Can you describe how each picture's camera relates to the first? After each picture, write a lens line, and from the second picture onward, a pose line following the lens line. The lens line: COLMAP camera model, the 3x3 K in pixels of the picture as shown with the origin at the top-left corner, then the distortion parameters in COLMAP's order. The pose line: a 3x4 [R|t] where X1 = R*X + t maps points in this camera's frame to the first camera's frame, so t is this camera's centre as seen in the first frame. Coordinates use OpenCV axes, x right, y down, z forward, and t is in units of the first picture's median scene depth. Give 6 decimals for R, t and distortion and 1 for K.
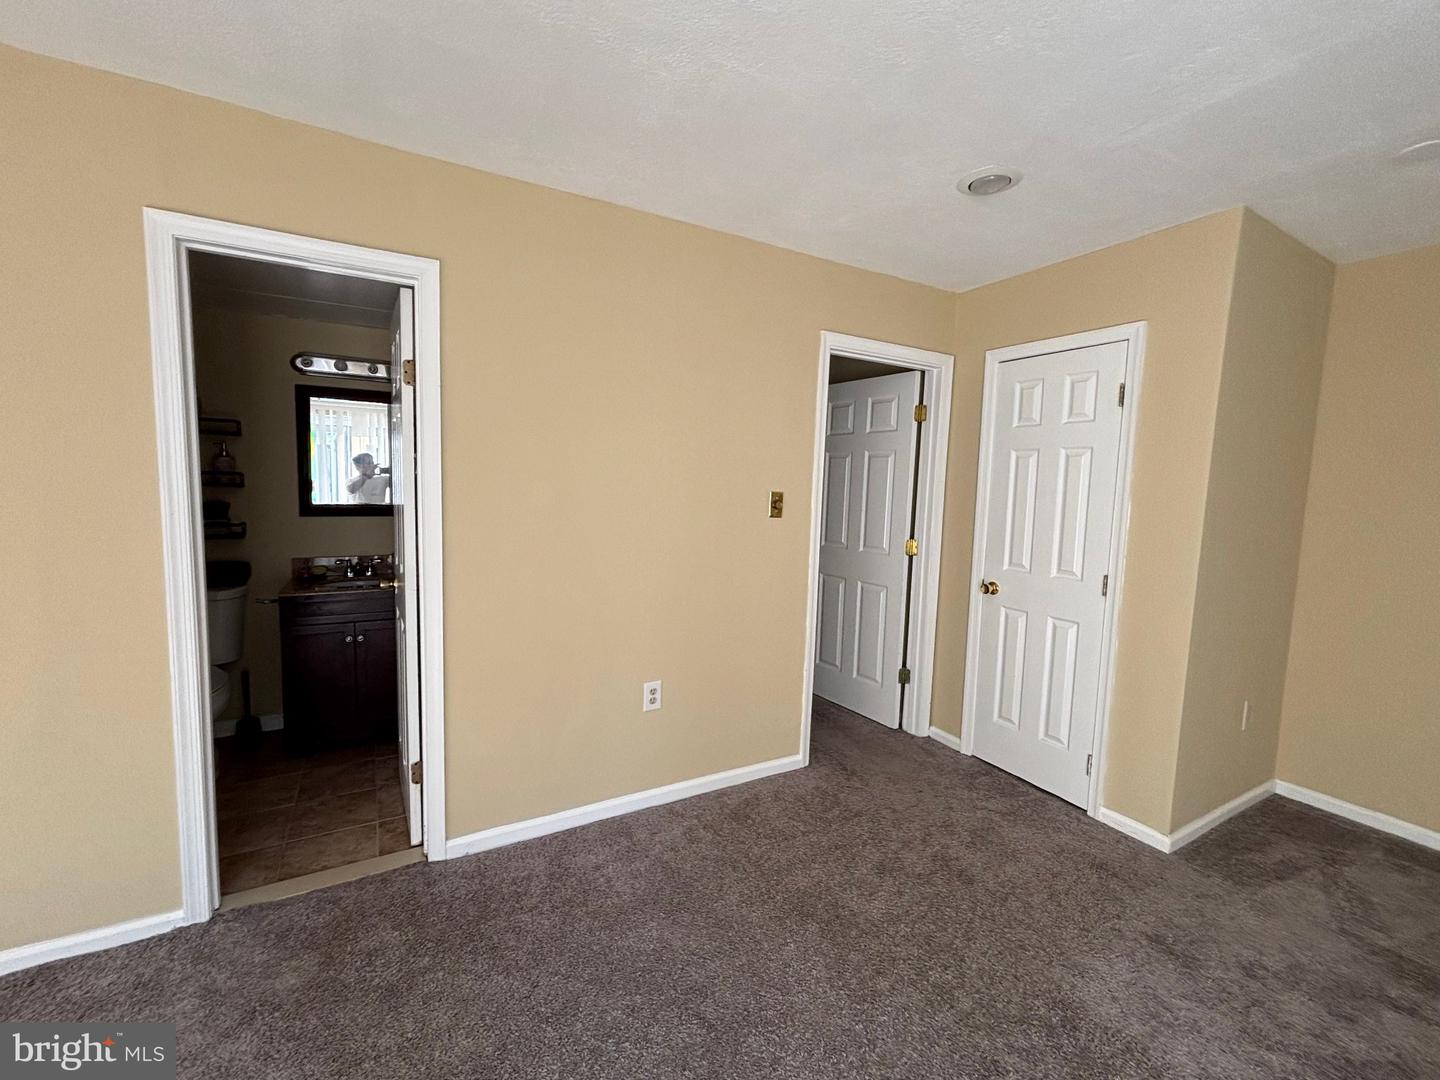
lens RADIAL K [[600.6, 0, 722.5], [0, 600.6, 537.1], [0, 0, 1]] dist [-0.002263, 0.002173]
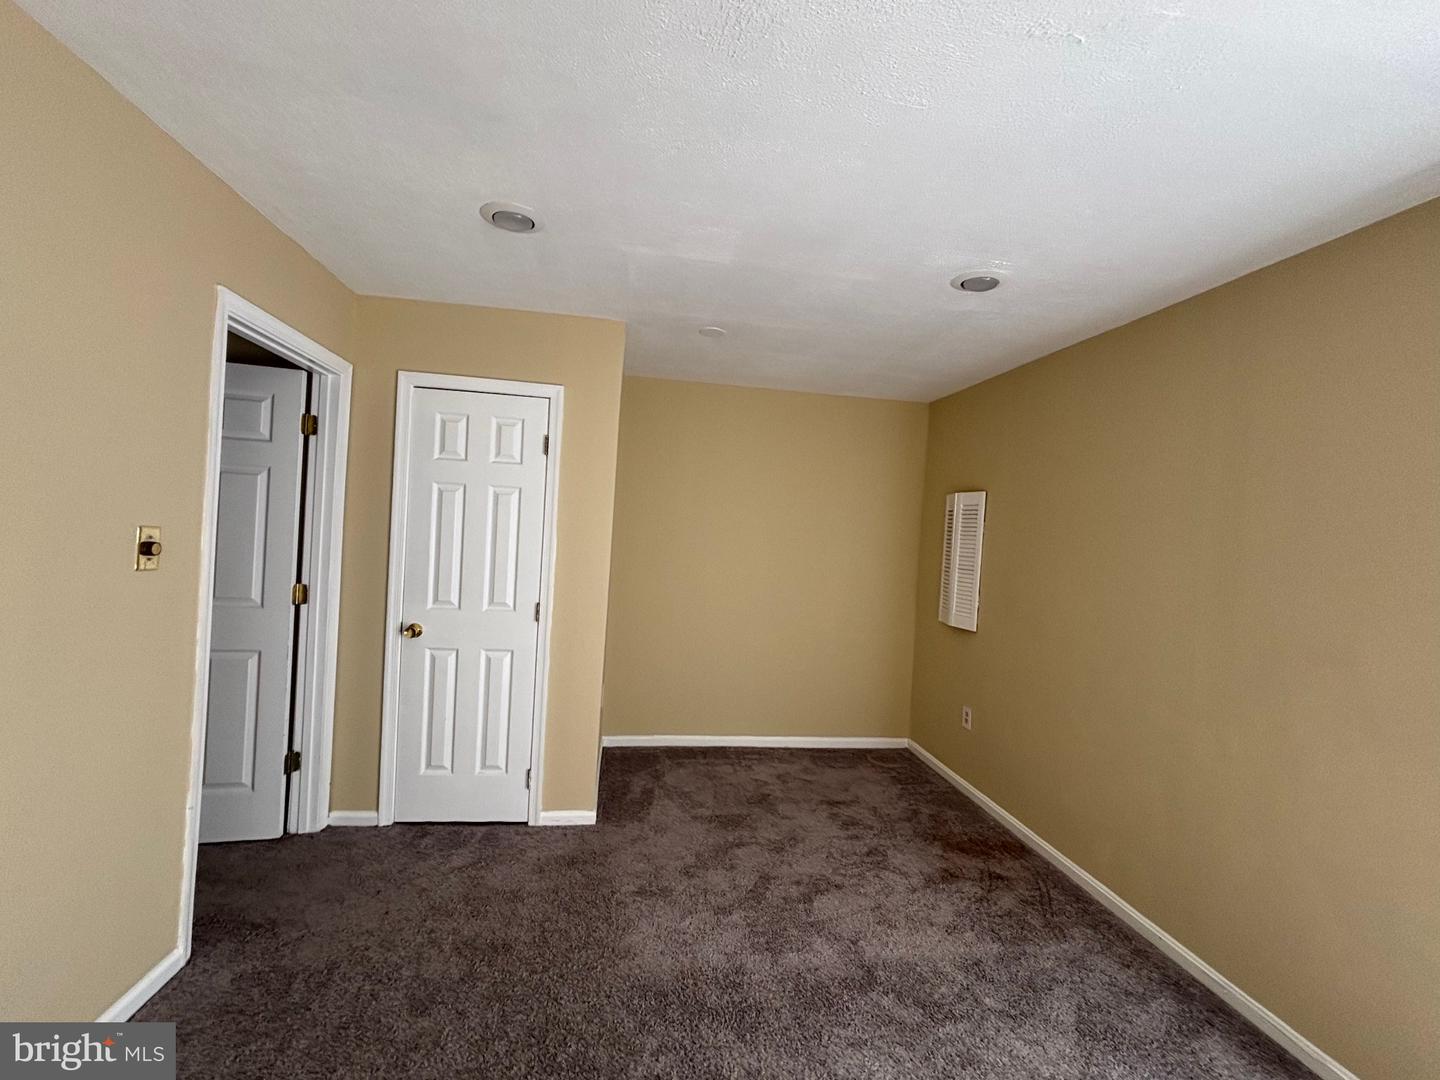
lens RADIAL K [[600.6, 0, 721.5], [0, 600.6, 539.5], [0, 0, 1]] dist [-0.002263, 0.002173]
pose [[0.362769, -0.021152, 0.931639, -0.260948], [0.039171, 0.999205, 0.007434, -0.047400], [-0.931056, 0.033796, 0.363309, 0.256081]]
